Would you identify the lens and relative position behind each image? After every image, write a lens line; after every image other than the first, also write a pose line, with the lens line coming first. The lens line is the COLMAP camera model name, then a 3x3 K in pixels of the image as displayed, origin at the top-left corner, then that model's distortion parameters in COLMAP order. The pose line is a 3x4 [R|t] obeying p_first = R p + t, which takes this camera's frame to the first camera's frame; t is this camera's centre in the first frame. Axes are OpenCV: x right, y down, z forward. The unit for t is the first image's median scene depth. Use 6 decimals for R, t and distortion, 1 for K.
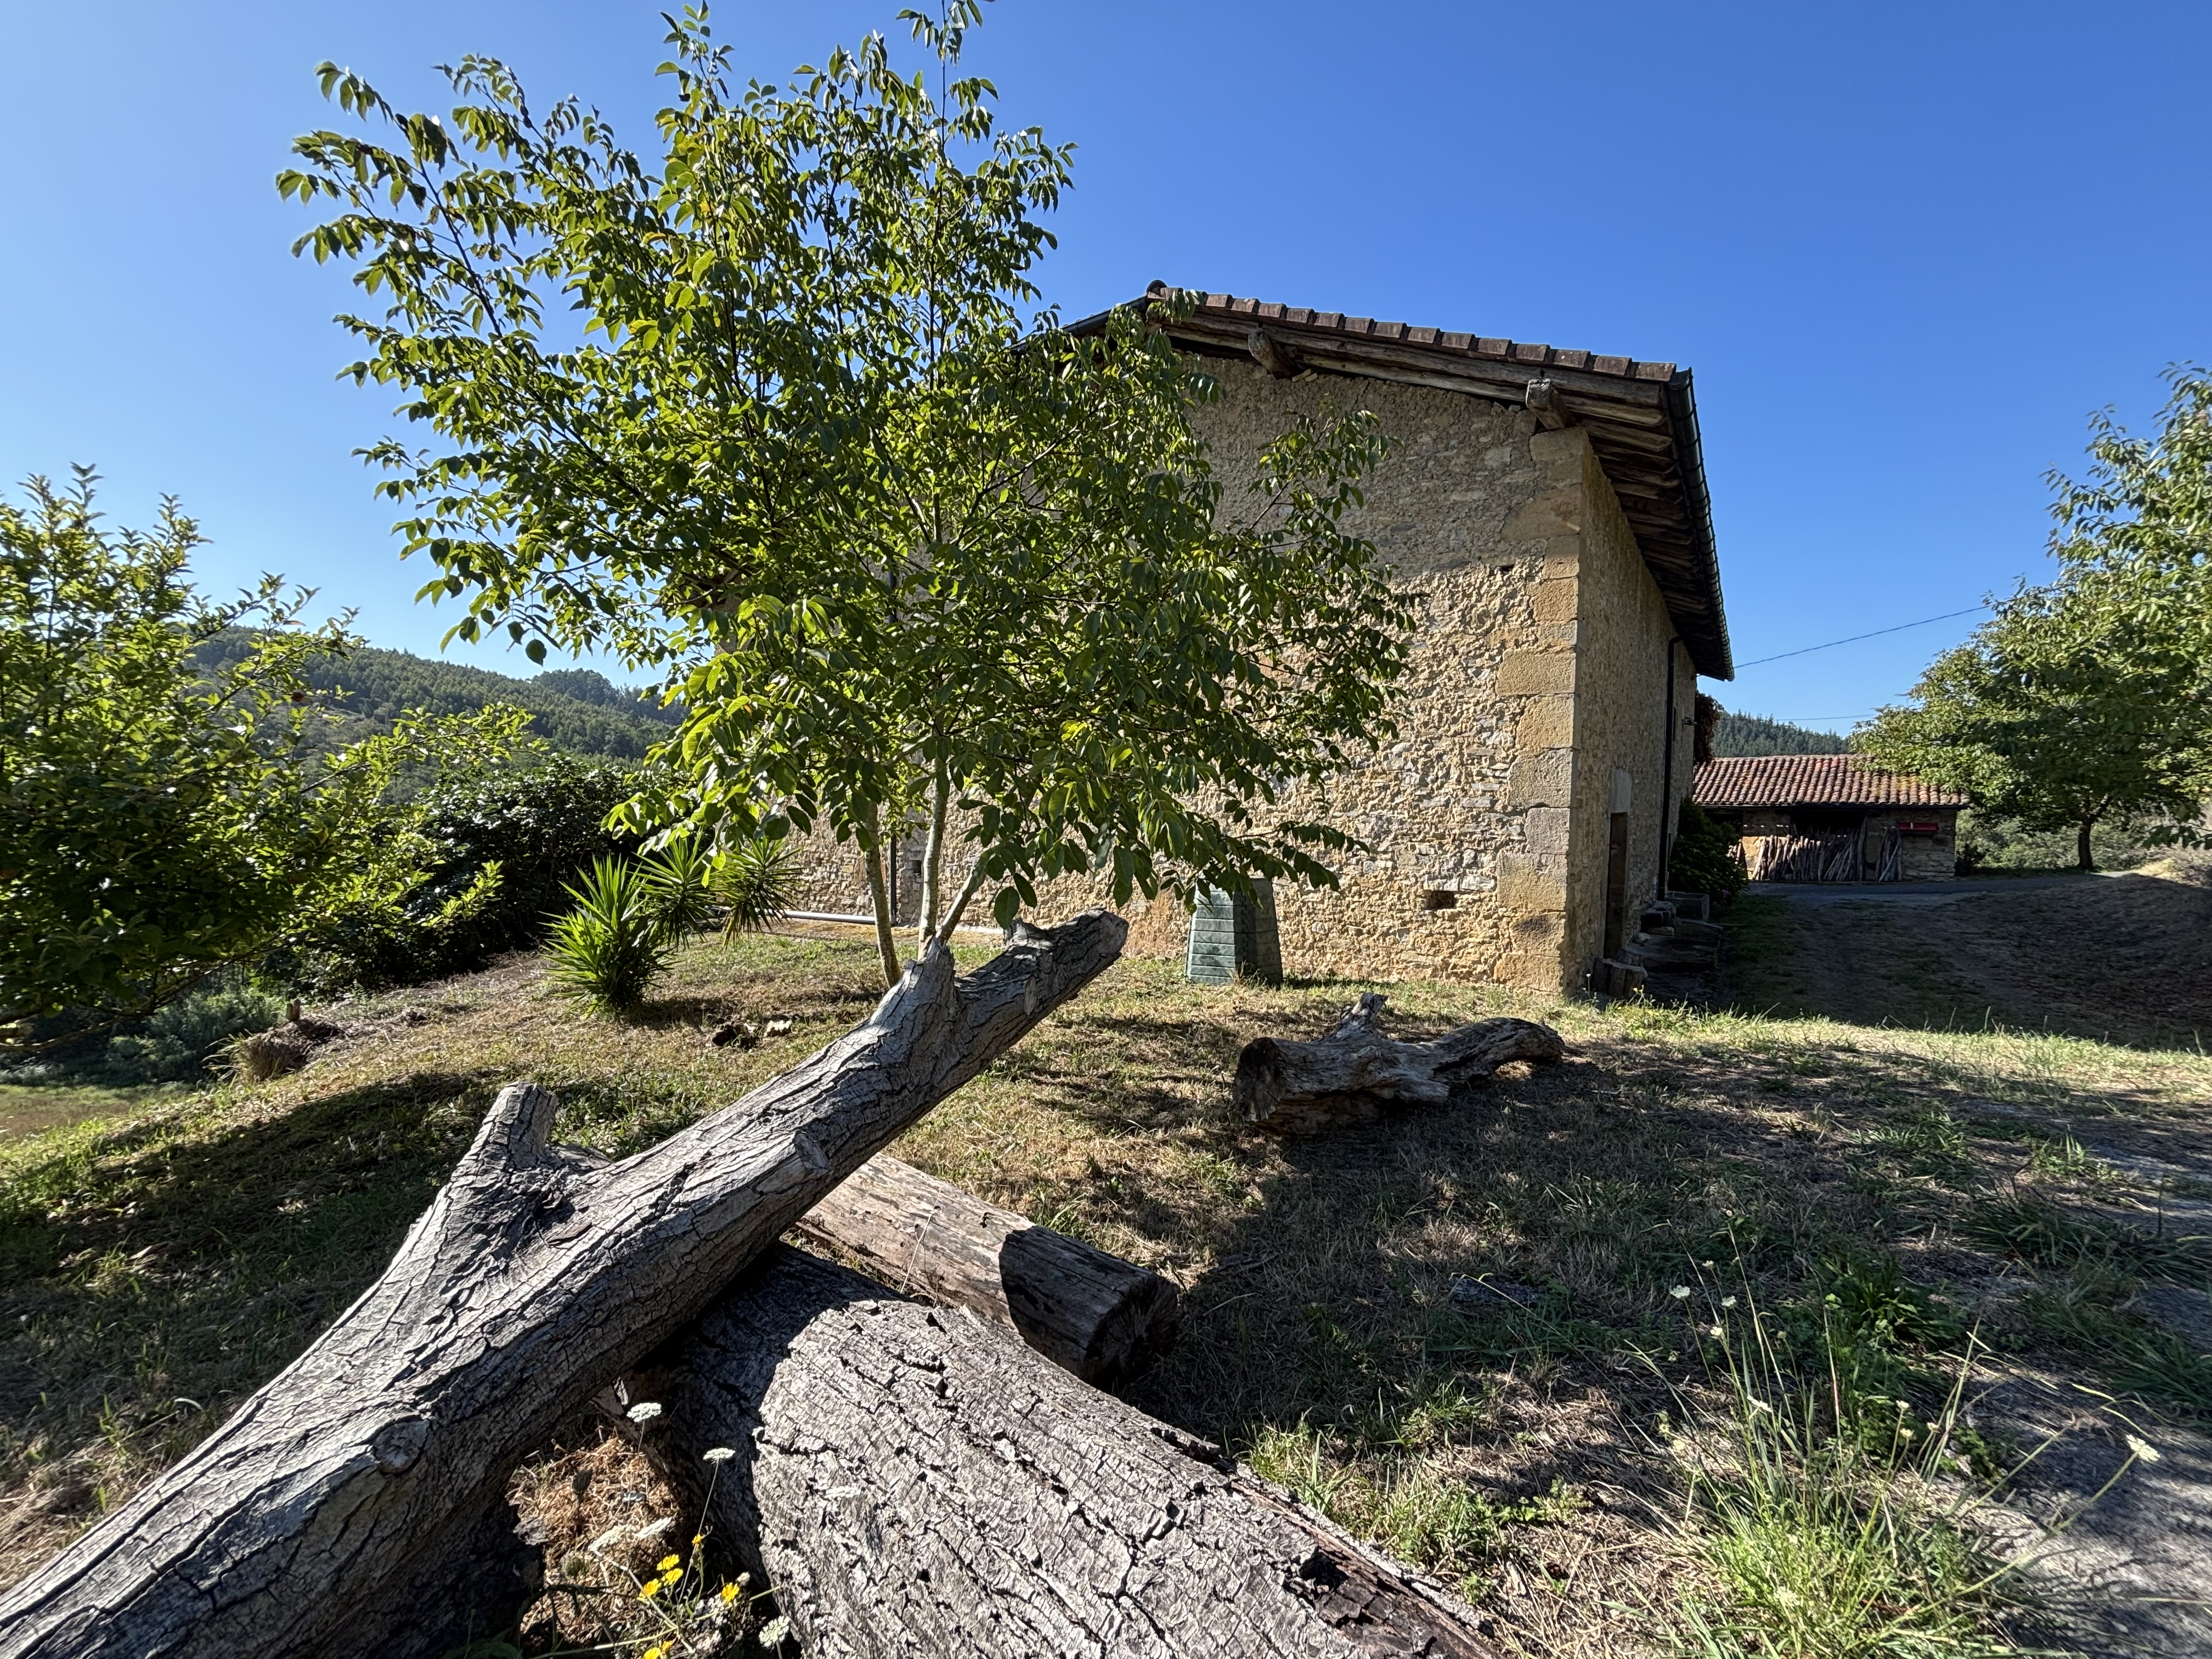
lens RADIAL K [[884.3, 0, 1106.0], [0, 884.3, 829.5], [0, 0, 1]] dist [0.000347, 0.000055]
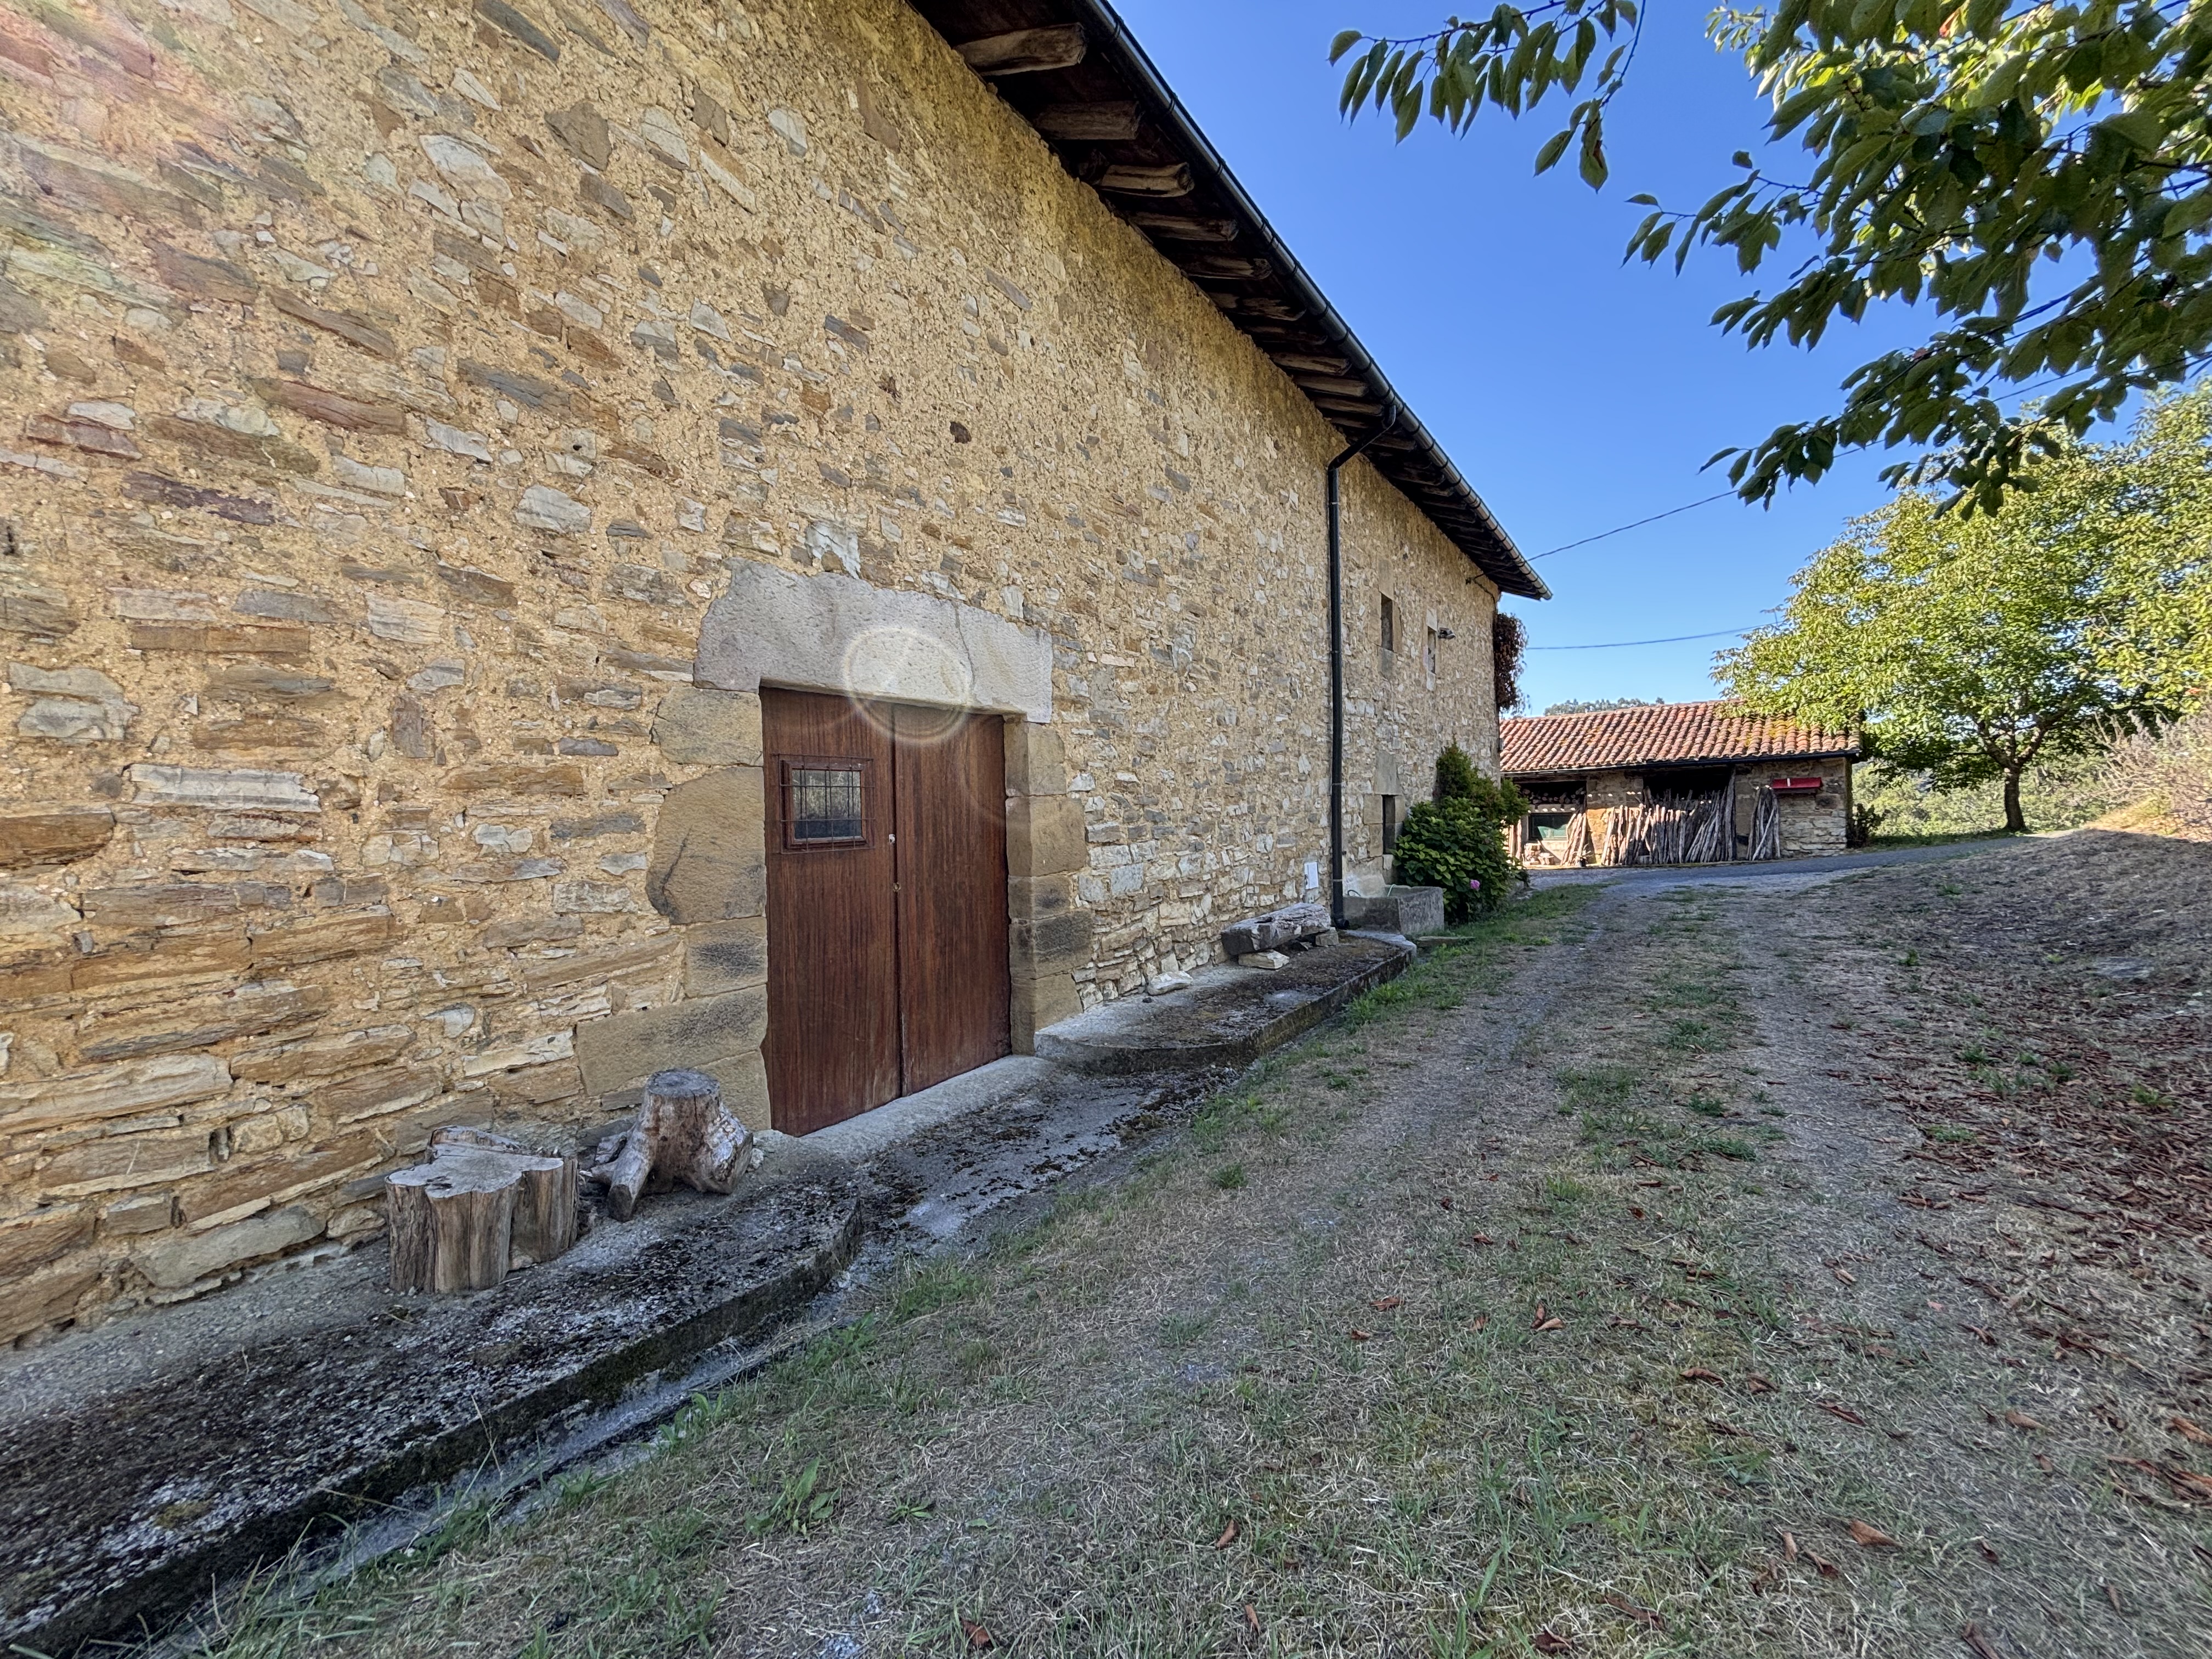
lens RADIAL K [[898.4, 0, 1106.0], [0, 898.4, 829.5], [0, 0, 1]] dist [-0.000406, -0.000051]
pose [[0.998010, -0.042851, 0.046260, 0.290136], [0.043528, 0.998958, -0.013736, 0.019035], [-0.045623, 0.015723, 0.998835, 0.263182]]
